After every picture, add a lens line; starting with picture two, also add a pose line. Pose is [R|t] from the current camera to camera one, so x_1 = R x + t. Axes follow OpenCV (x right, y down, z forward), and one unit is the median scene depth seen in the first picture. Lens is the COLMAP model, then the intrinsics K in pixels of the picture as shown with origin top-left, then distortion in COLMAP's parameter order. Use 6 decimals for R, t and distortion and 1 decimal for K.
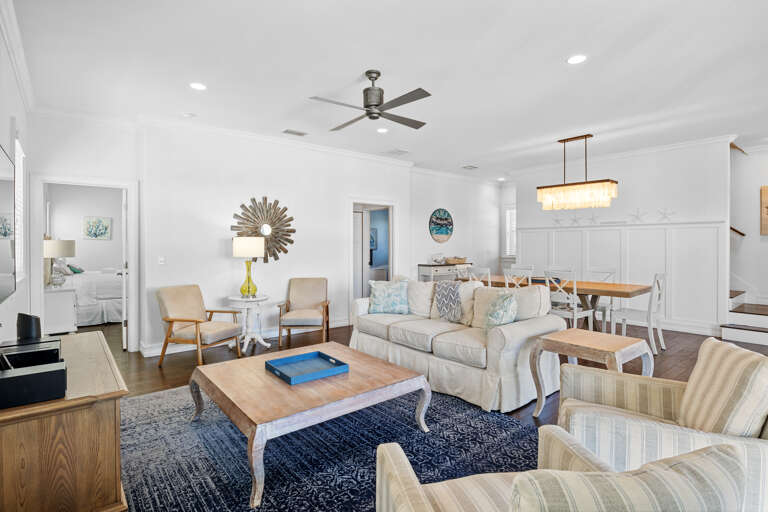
lens RADIAL K [[388.3, 0, 384.1], [0, 388.3, 249.8], [0, 0, 1]] dist [0.000428, 0.000241]
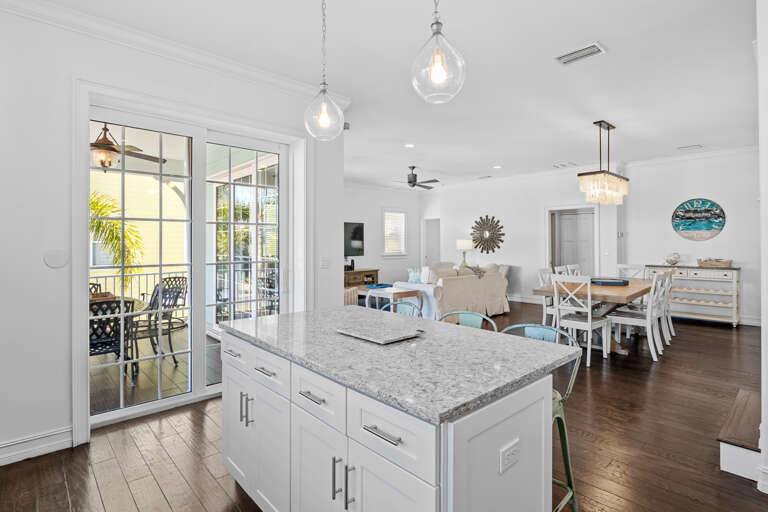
lens RADIAL K [[388.3, 0, 384.8], [0, 388.3, 250.6], [0, 0, 1]] dist [0.000428, 0.000241]
pose [[0.064189, 0.011868, -0.997867, 1.323231], [-0.018144, 0.999778, 0.010723, 0.009451], [0.997773, 0.017417, 0.064391, 0.417567]]
